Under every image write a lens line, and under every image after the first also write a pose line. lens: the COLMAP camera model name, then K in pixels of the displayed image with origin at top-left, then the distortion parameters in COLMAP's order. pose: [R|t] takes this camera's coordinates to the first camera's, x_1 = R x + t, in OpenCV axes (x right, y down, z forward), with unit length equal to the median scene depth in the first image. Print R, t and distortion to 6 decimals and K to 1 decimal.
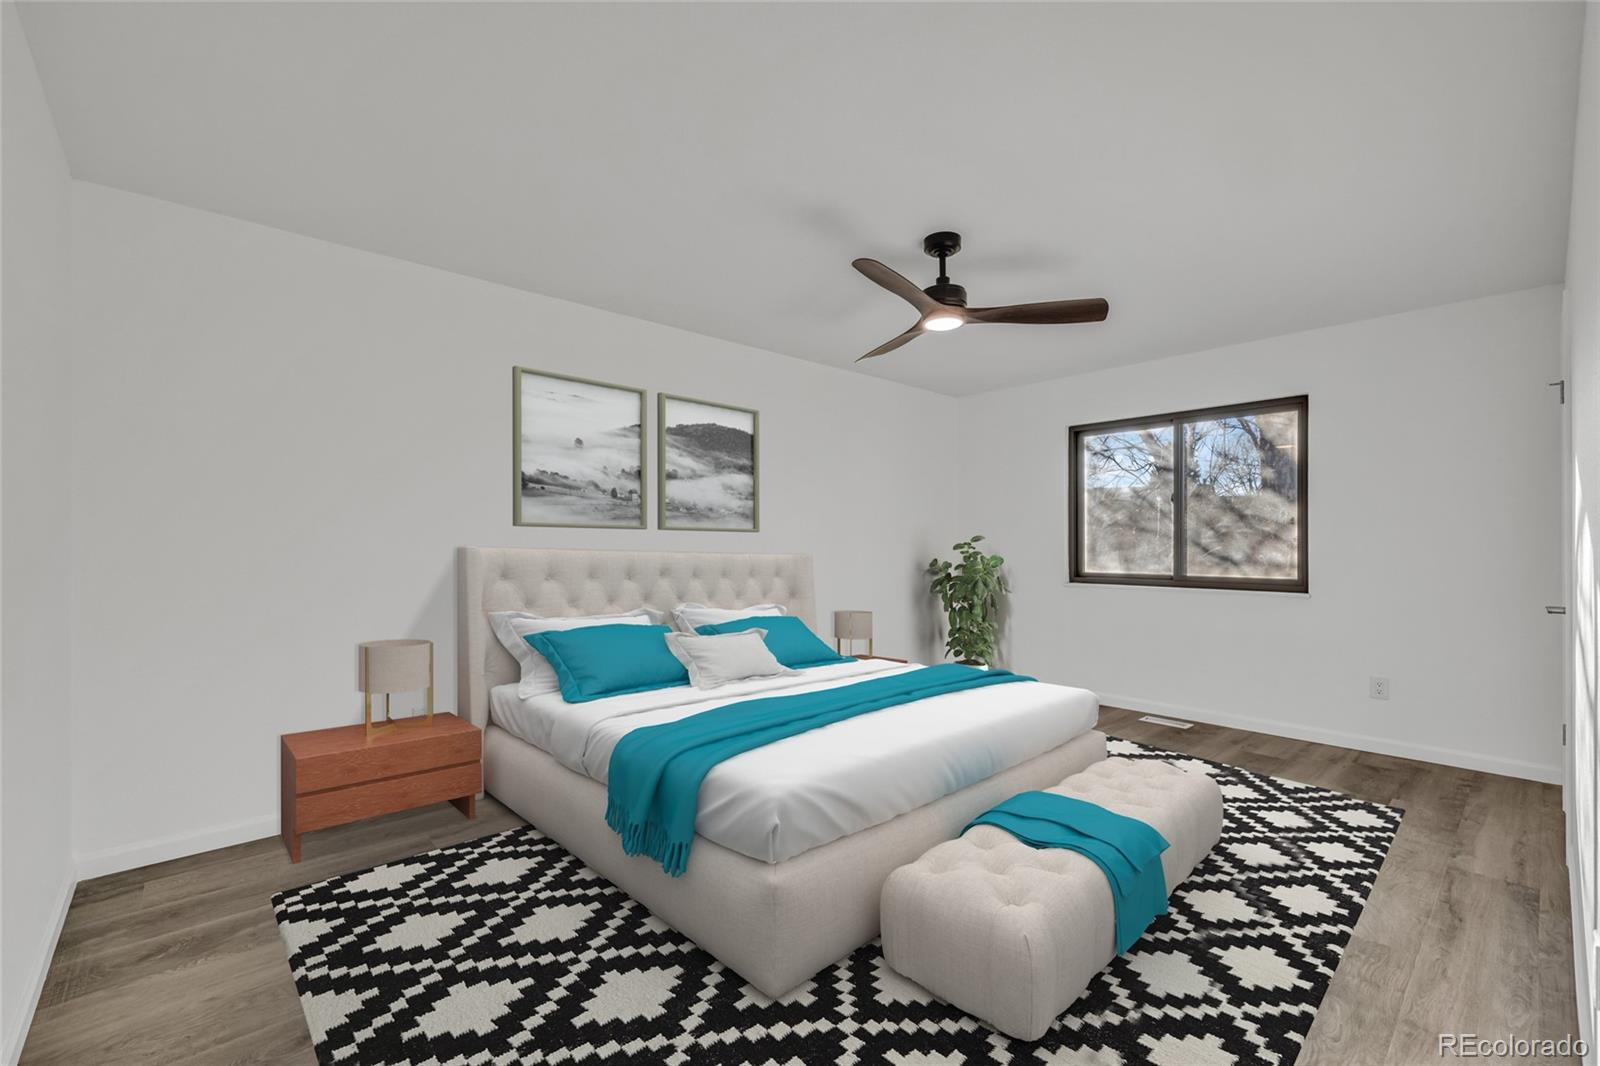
lens RADIAL K [[679.0, 0, 800.8], [0, 679.0, 540.8], [0, 0, 1]] dist [0.000023, 0.000133]
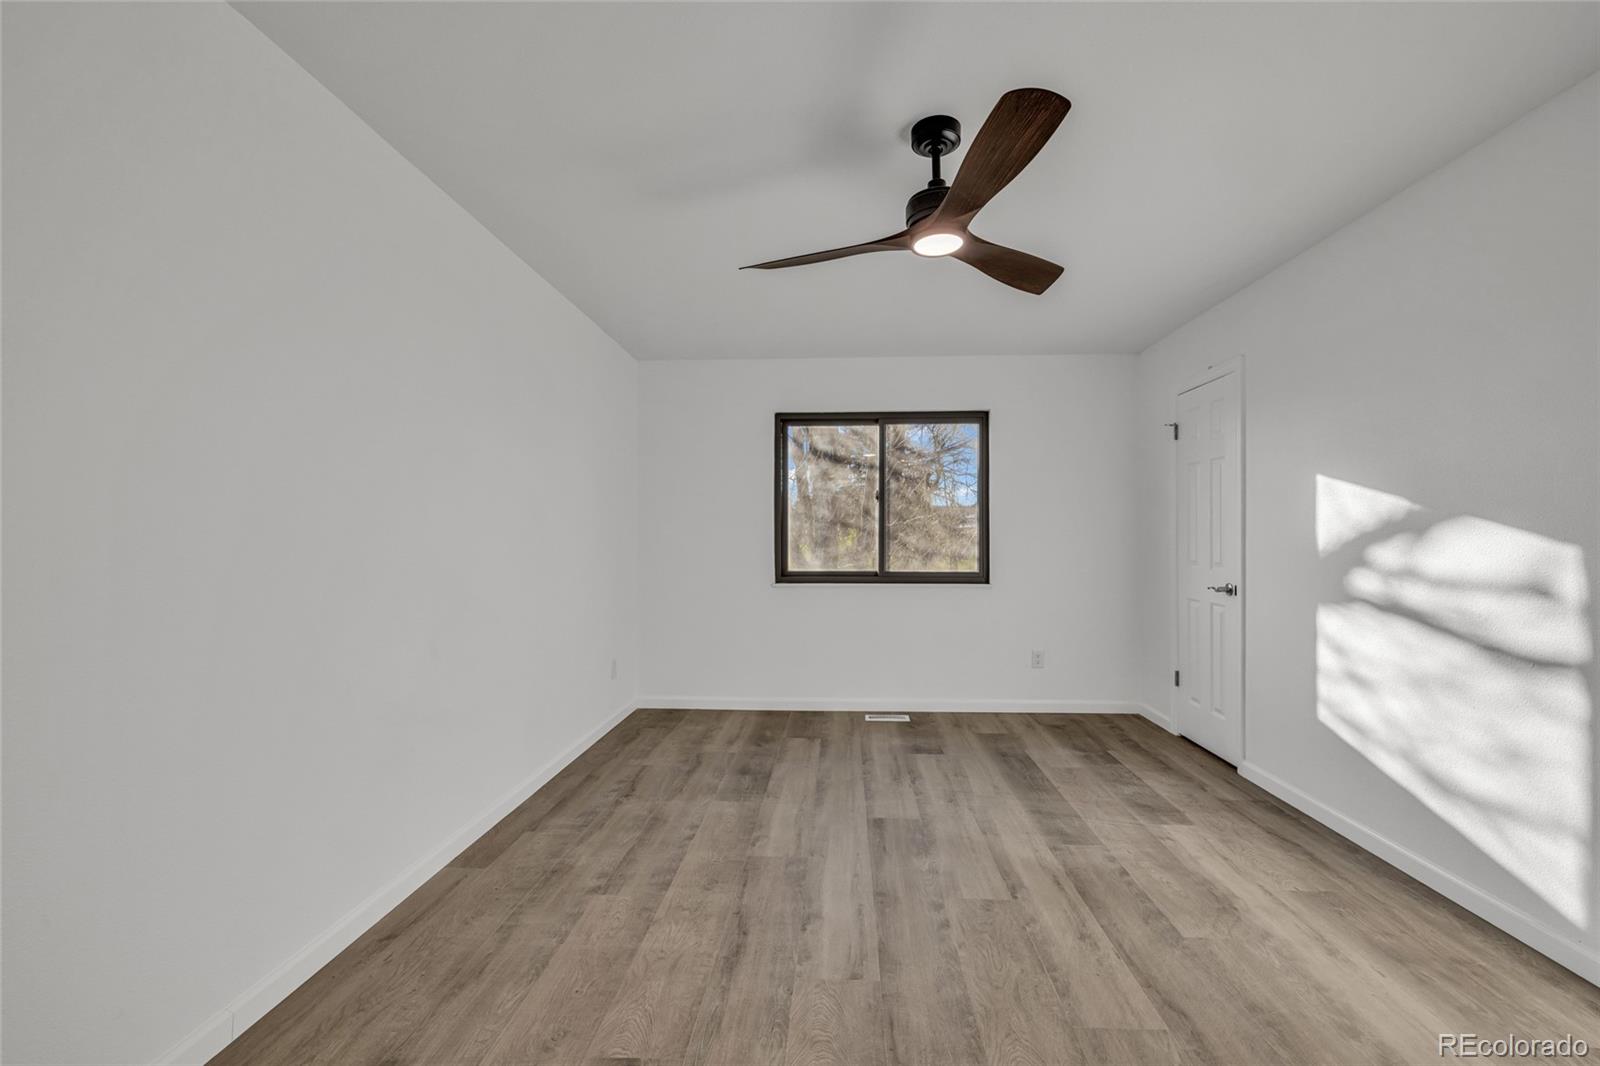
lens RADIAL K [[679.0, 0, 804.3], [0, 679.0, 530.7], [0, 0, 1]] dist [0.000023, 0.000133]
pose [[0.706833, 0.010390, 0.707304, -0.255163], [-0.003490, 0.999931, -0.011201, 0.001608], [-0.707372, 0.005449, 0.706820, 0.357537]]
